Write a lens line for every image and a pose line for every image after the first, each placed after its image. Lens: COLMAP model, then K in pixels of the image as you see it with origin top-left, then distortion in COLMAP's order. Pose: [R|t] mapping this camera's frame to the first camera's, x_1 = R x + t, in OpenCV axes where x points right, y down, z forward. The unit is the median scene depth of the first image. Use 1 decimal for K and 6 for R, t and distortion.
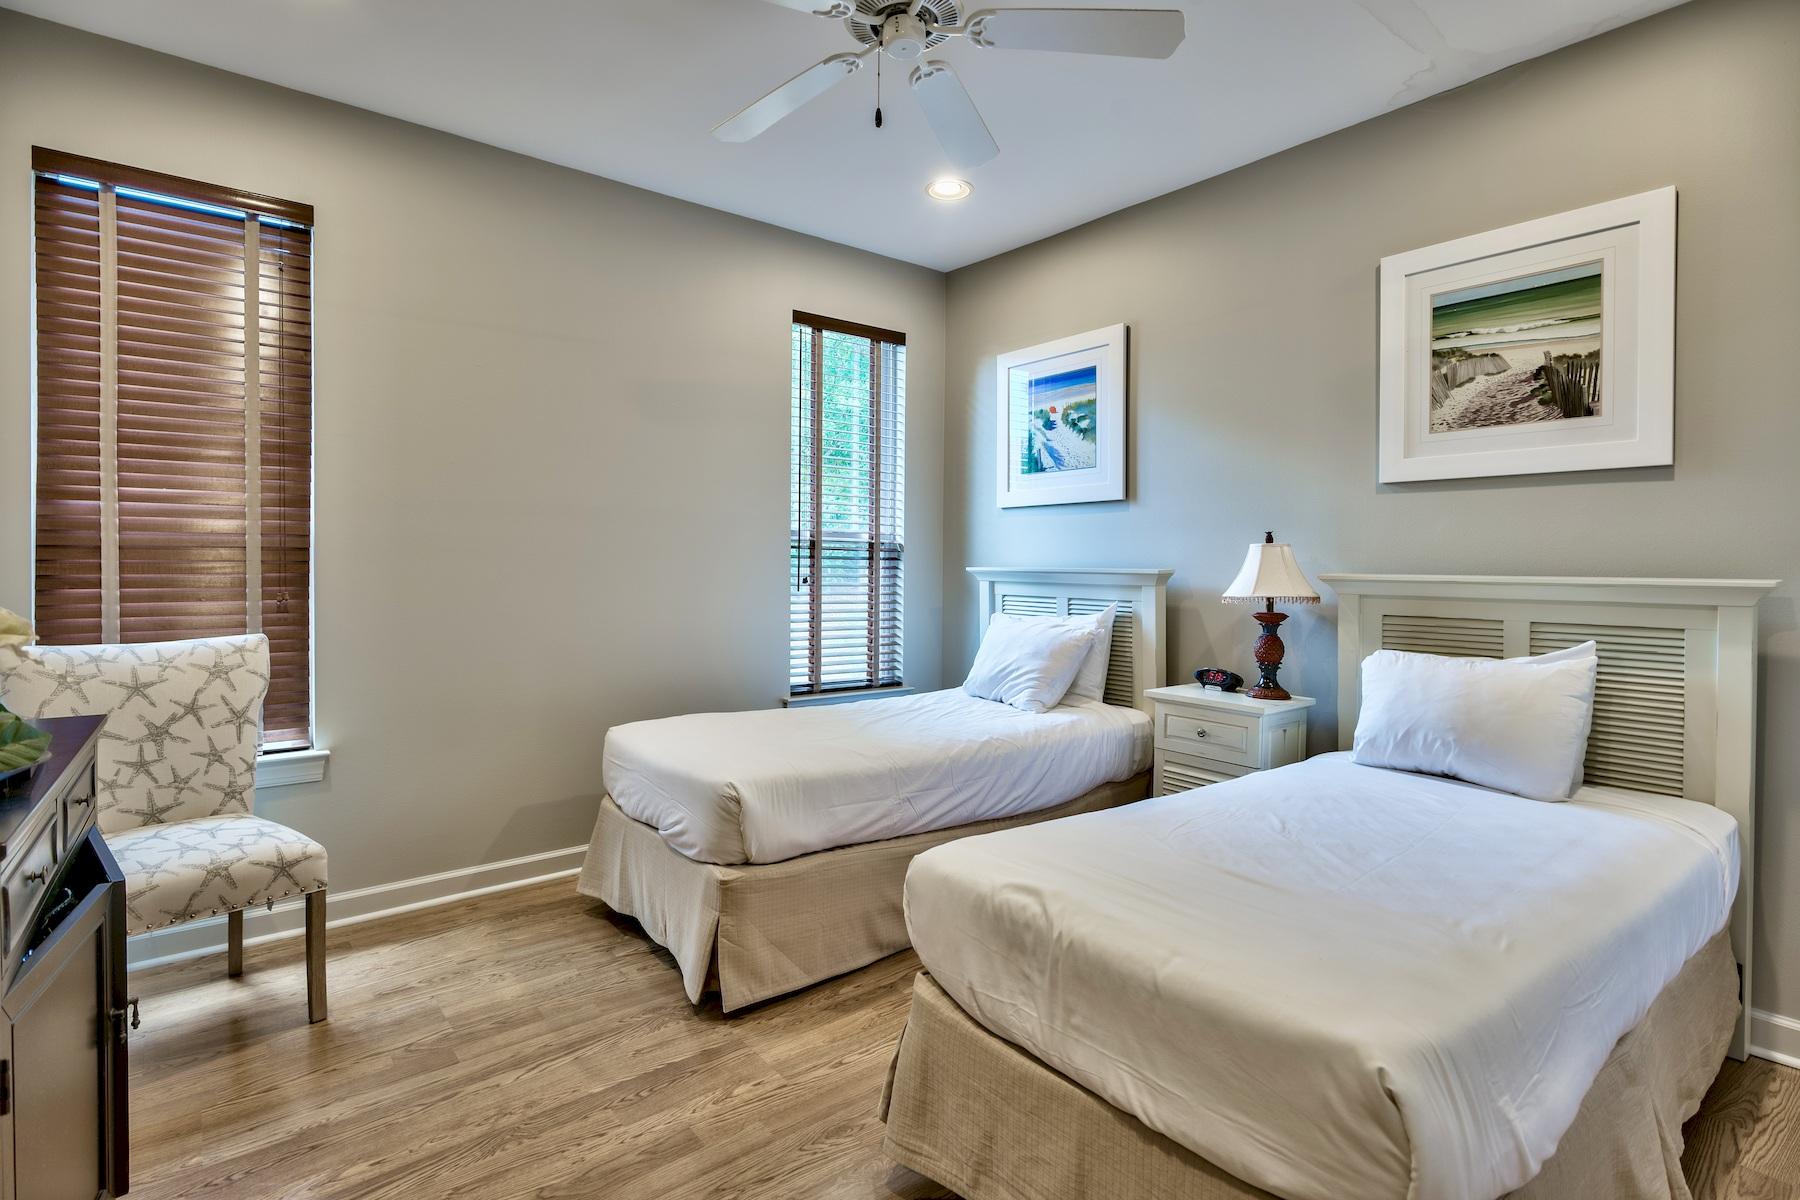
lens RADIAL K [[887.1, 0, 893.3], [0, 887.1, 567.4], [0, 0, 1]] dist [0.002798, -0.002044]
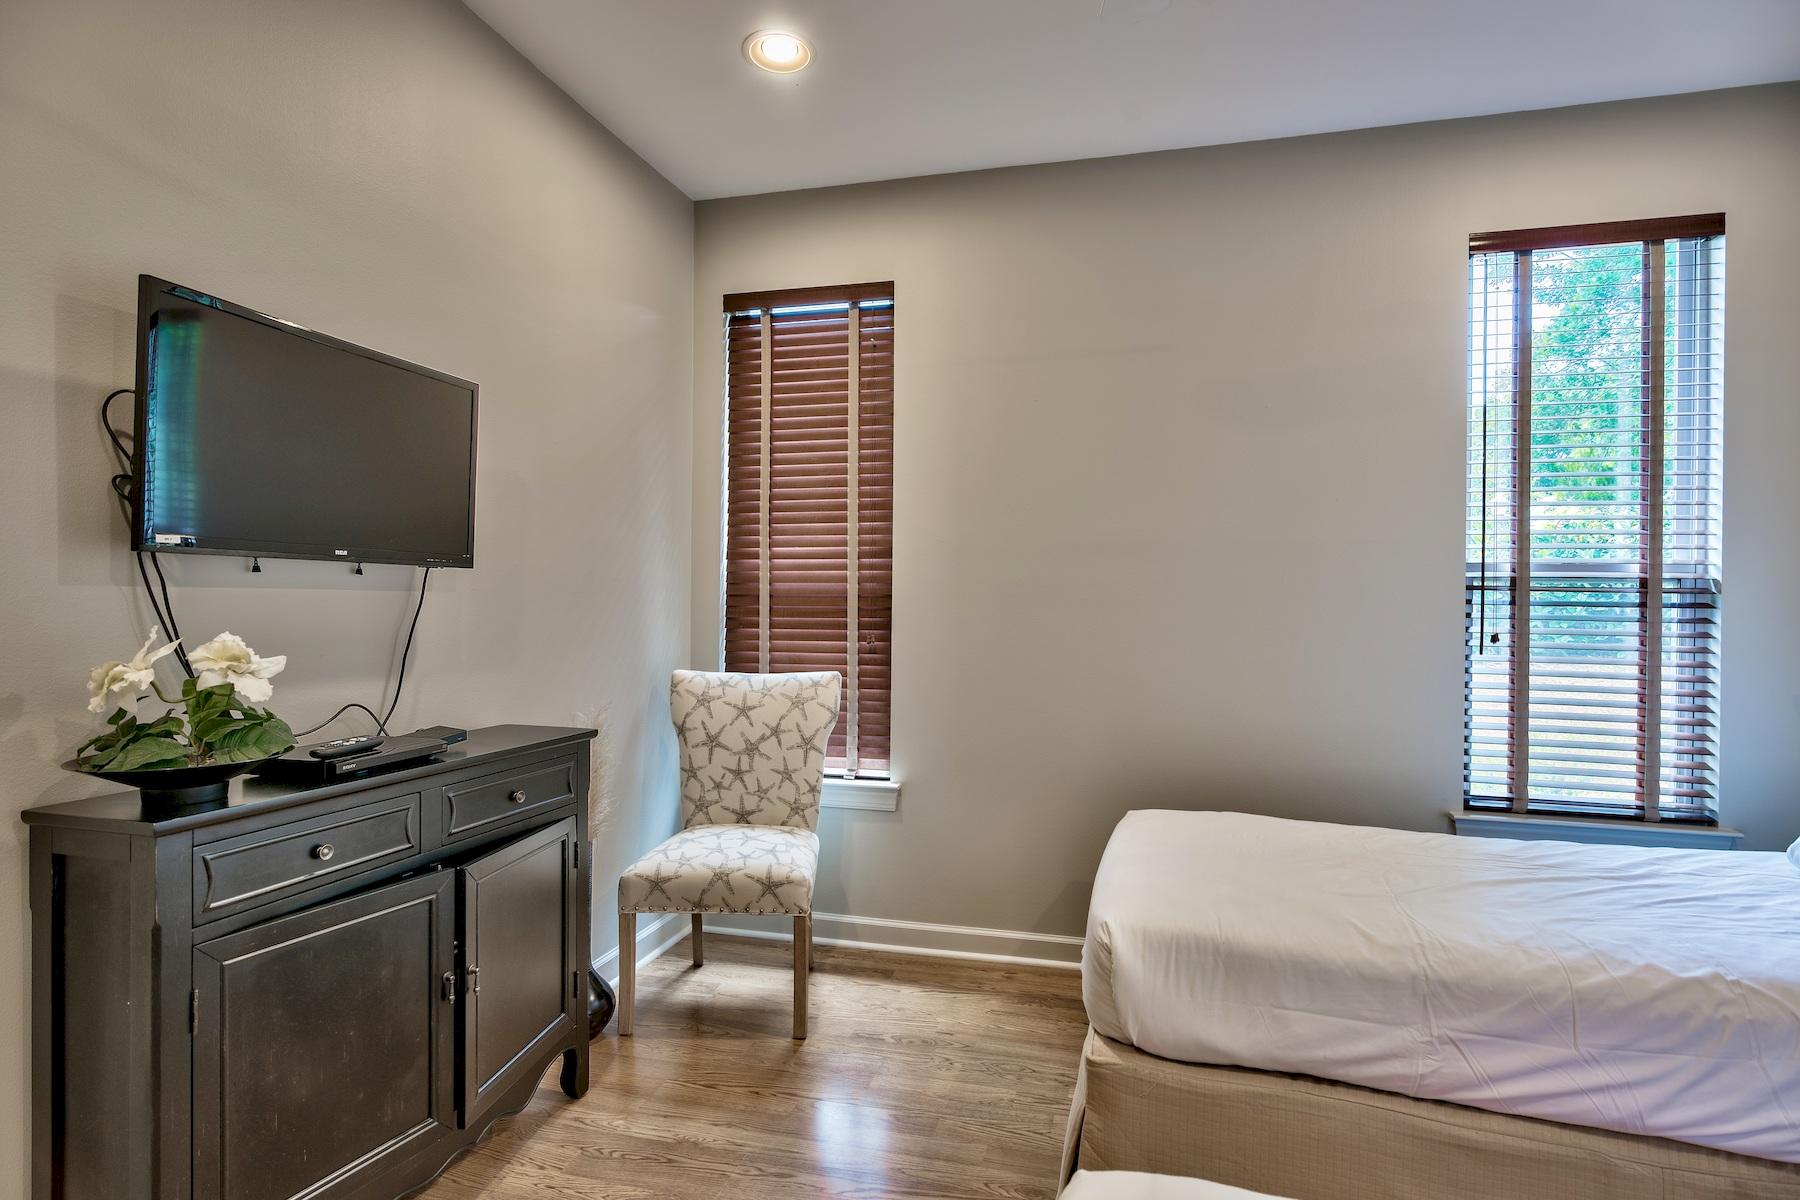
lens RADIAL K [[887.1, 0, 906.2], [0, 887.1, 607.9], [0, 0, 1]] dist [0.002798, -0.002044]
pose [[0.612970, -0.001134, -0.790106, 0.234739], [-0.009563, 0.999915, -0.008854, 0.003108], [0.790049, 0.012983, 0.612907, 0.384801]]
